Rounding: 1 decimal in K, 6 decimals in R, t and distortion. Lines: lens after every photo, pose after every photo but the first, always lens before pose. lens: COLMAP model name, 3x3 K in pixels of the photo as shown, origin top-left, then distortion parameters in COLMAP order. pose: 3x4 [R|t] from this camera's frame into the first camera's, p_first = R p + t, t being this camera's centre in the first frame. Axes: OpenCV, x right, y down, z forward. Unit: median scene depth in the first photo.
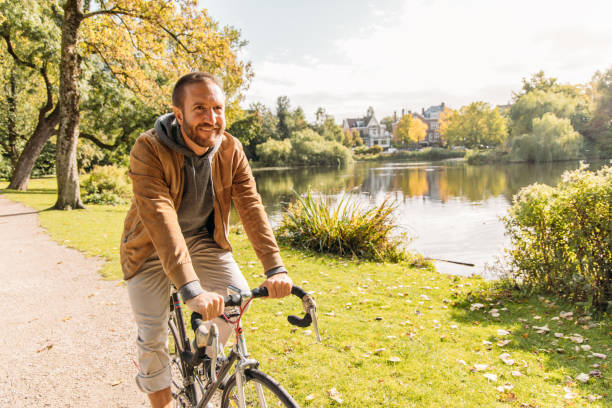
lens RADIAL K [[408.3, 0, 309.0], [0, 408.3, 203.9], [0, 0, 1]] dist [0.016611, -0.004288]
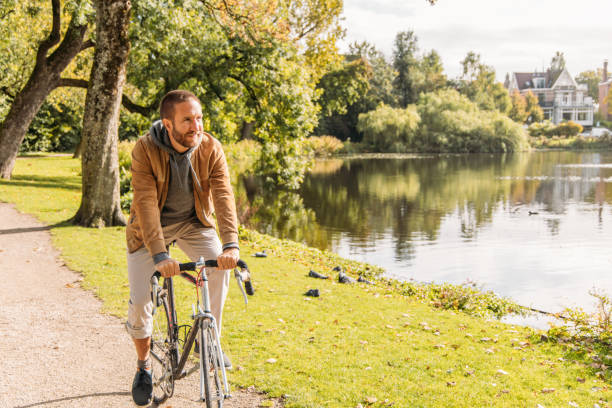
lens RADIAL K [[686.8, 0, 305.3], [0, 686.8, 202.4], [0, 0, 1]] dist [0.017521, 0.000000]
pose [[0.983111, 0.054238, -0.174791, -0.060175], [-0.057139, 0.998299, -0.011602, -0.007335], [0.173864, 0.021393, 0.984537, 0.061727]]
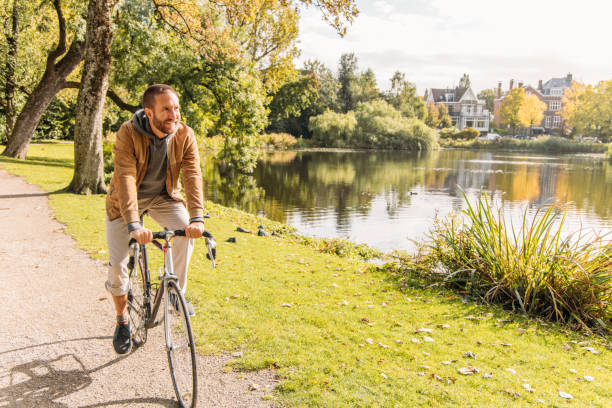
lens RADIAL K [[538.9, 0, 308.4], [0, 538.9, 206.5], [0, 0, 1]] dist [0.005429, 0.013012]
pose [[0.991475, 0.079655, -0.103116, -0.038048], [-0.077847, 0.996735, 0.021442, -0.004807], [0.104487, -0.013232, 0.994438, 0.039754]]
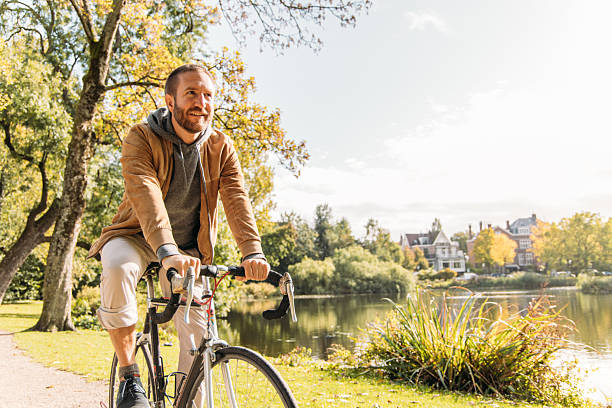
lens RADIAL K [[538.9, 0, 308.9], [0, 538.9, 206.6], [0, 0, 1]] dist [0.005429, 0.013012]
pose [[0.996672, -0.000077, -0.081515, -0.020165], [-0.020865, 0.966444, -0.256030, 0.012321], [0.078800, 0.256879, 0.963226, 0.021092]]
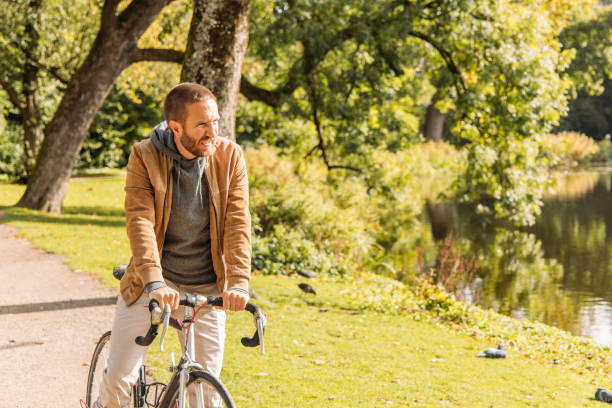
lens RADIAL K [[1128.3, 0, 310.2], [0, 1128.3, 204.5], [0, 0, 1]] dist [0.039014, 0.000000]
pose [[0.932870, 0.037452, -0.358261, -0.075736], [-0.054330, 0.997831, -0.037158, -0.009241], [0.356092, 0.054128, 0.932882, 0.087616]]
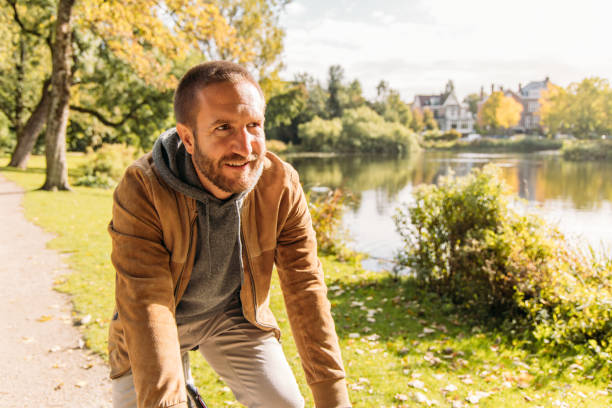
lens RADIAL K [[517.0, 0, 310.0], [0, 517.0, 202.4], [0, 0, 1]] dist [0.015395, -0.002786]
pose [[0.991526, 0.051628, -0.119211, 0.057844], [-0.050880, 0.998661, 0.009305, -0.000641], [0.119532, -0.003160, 0.992825, -0.054537]]
